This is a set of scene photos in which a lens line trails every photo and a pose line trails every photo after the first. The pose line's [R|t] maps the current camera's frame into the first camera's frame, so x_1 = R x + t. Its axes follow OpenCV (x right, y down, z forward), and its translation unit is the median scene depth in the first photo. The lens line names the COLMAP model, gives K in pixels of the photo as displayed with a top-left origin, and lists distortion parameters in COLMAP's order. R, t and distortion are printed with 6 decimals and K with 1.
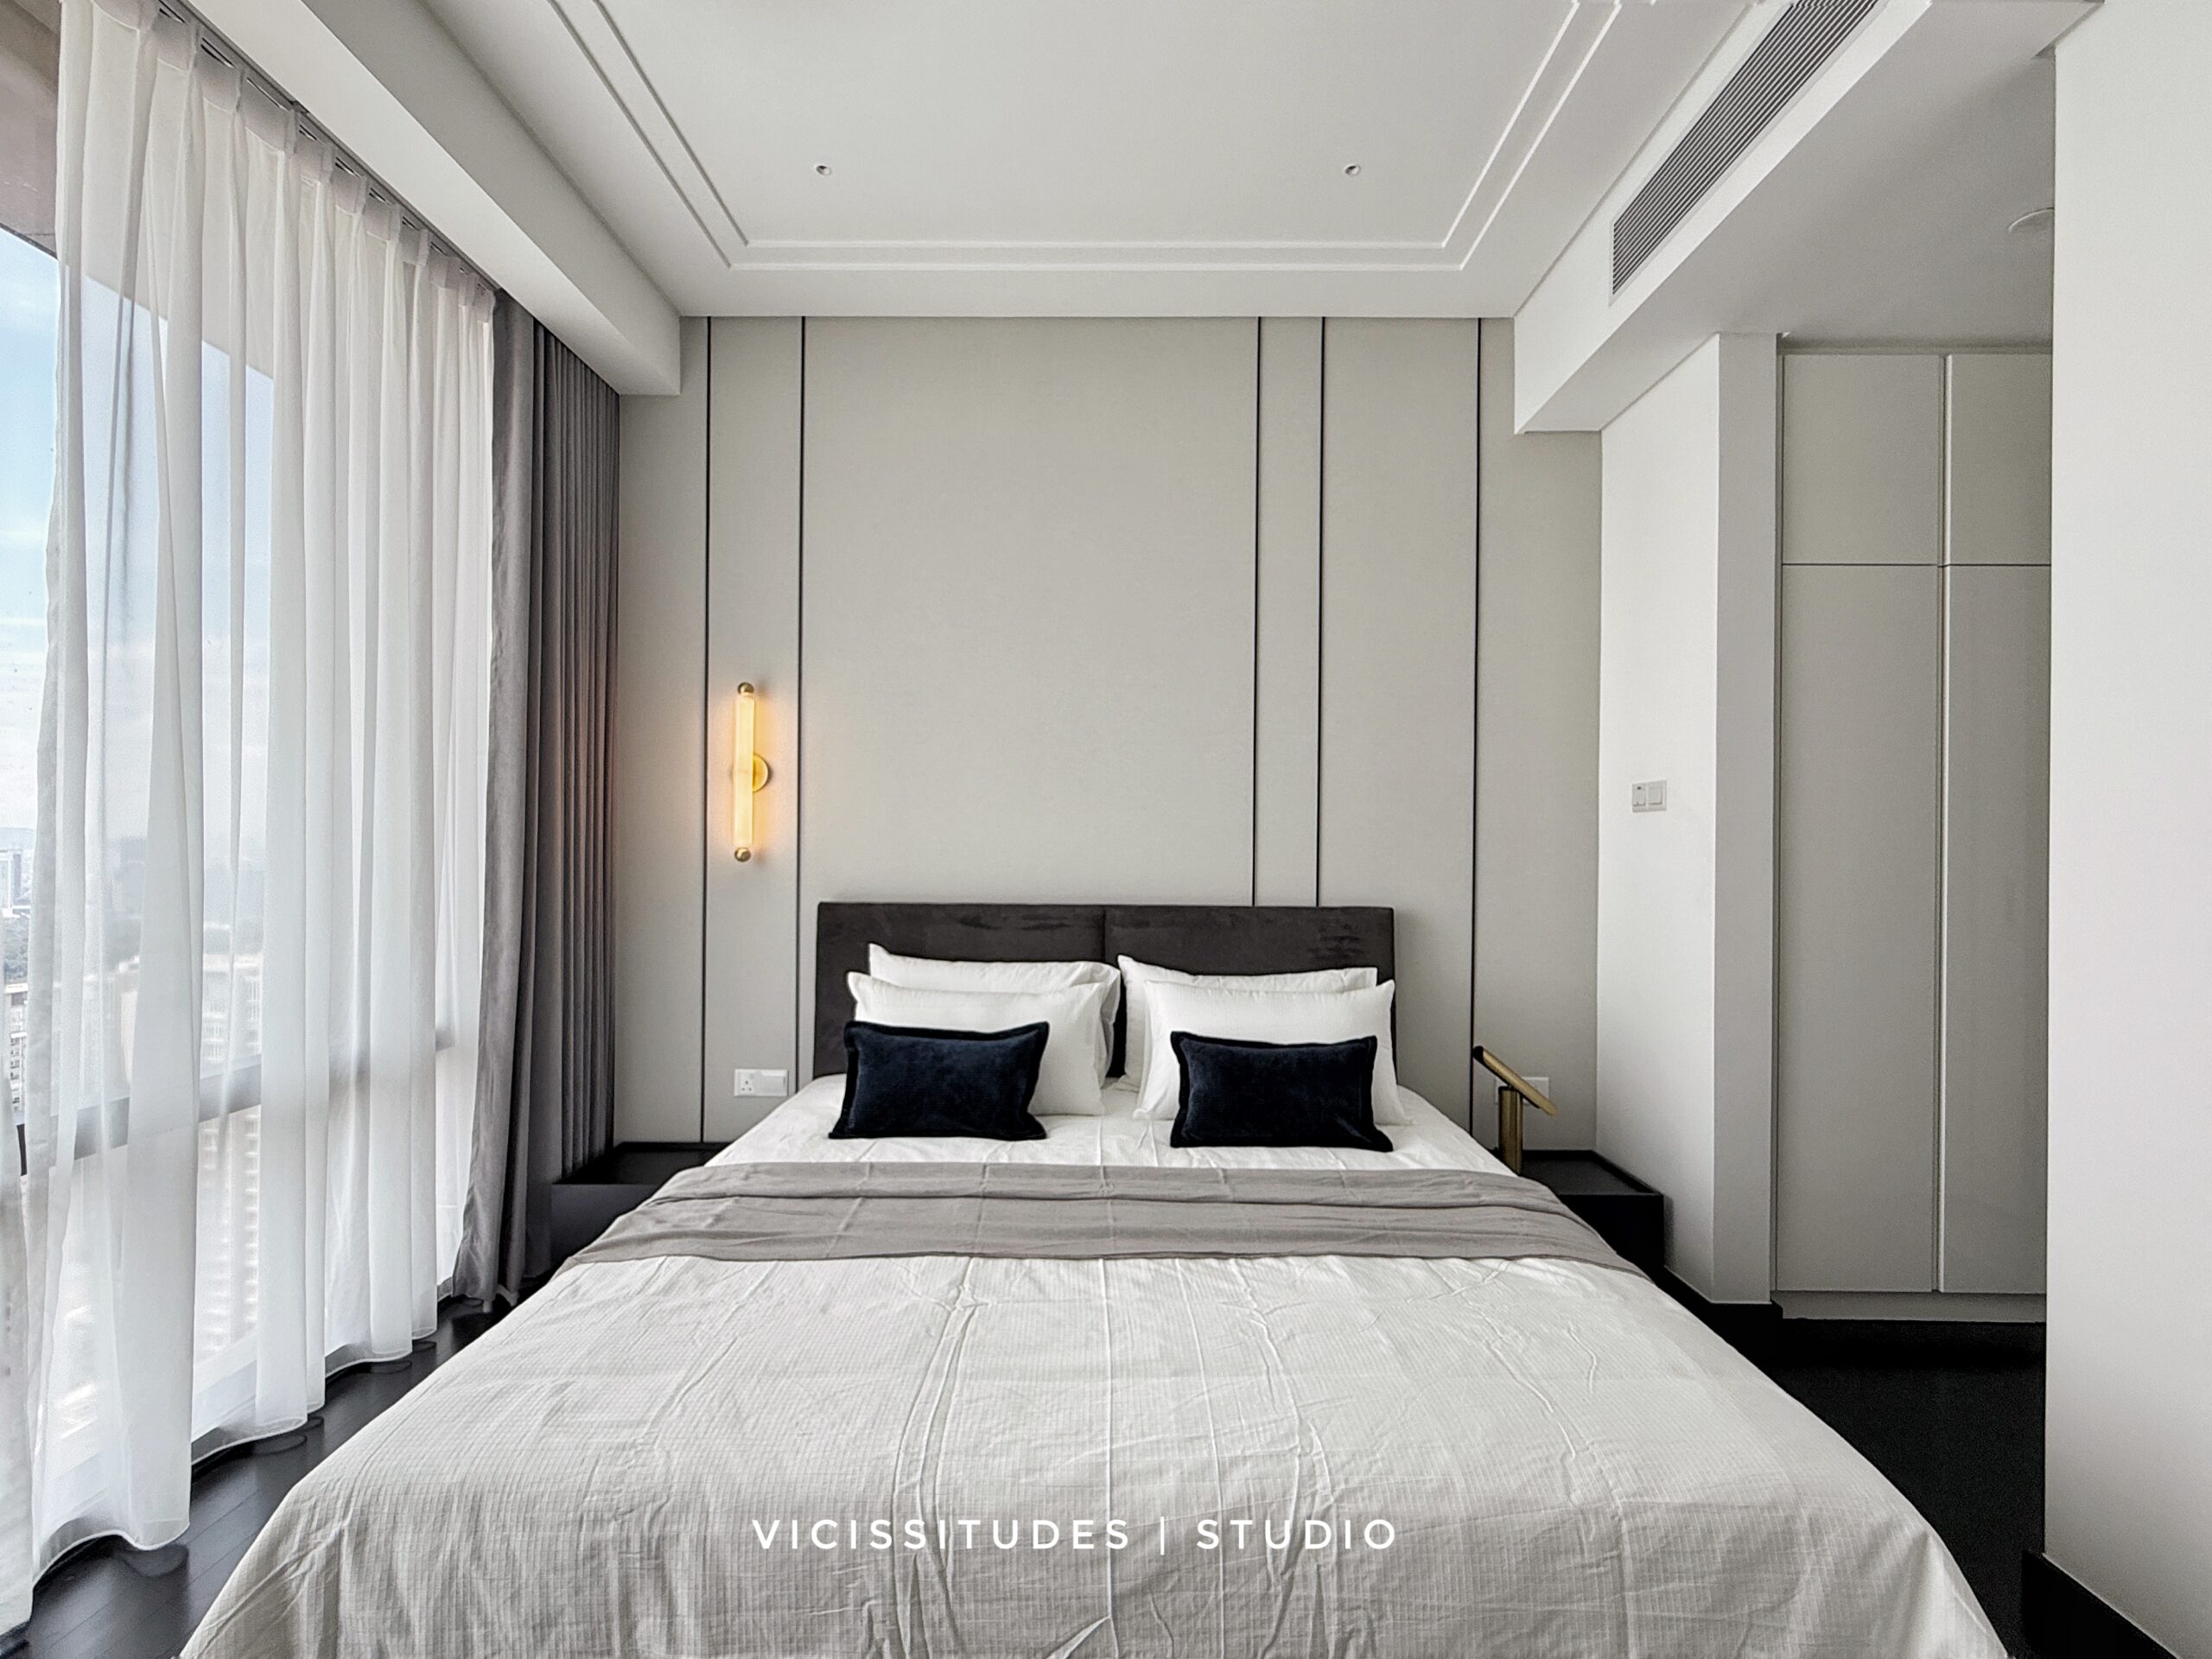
lens RADIAL K [[938.9, 0, 1101.8], [0, 938.9, 854.3], [0, 0, 1]] dist [0.000212, 0.000034]
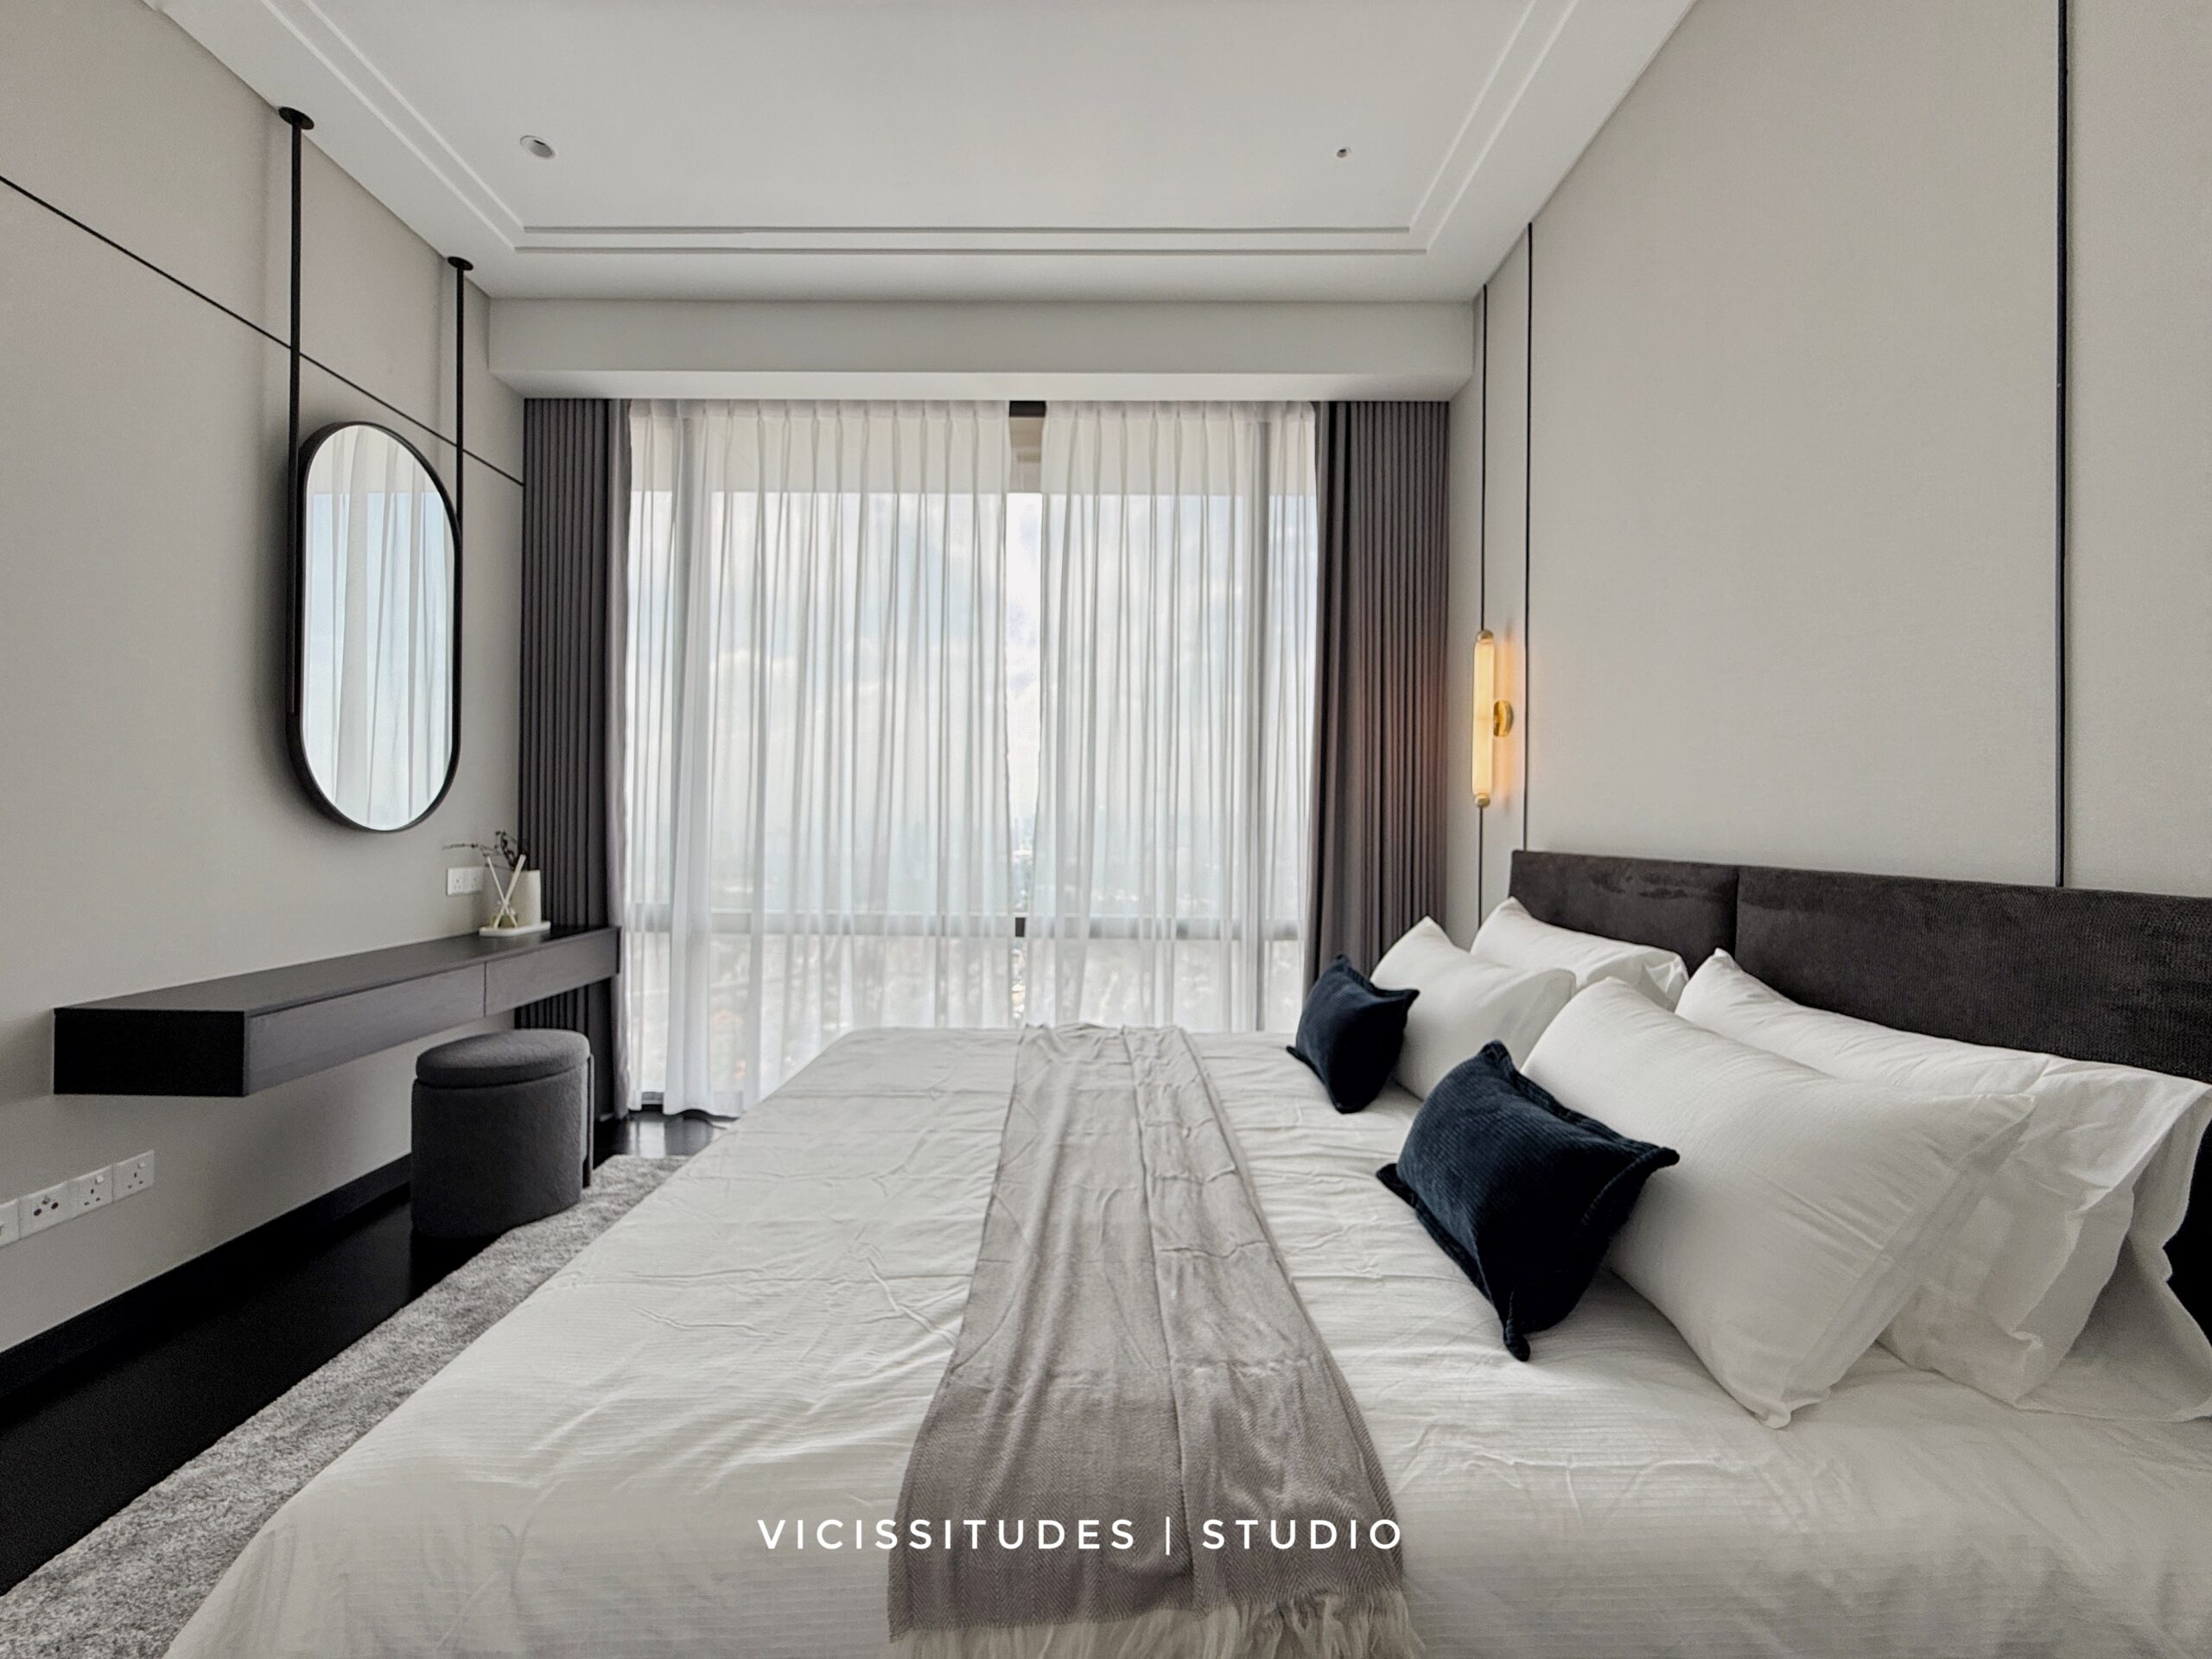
lens RADIAL K [[891.3, 0, 1106.0], [0, 891.3, 829.5], [0, 0, 1]] dist [0.000523, 0.000036]
pose [[0.017871, 0.001557, -0.999839, 0.592227], [-0.006473, 0.999978, 0.001441, 0.032893], [0.999819, 0.006446, 0.017881, 0.598629]]
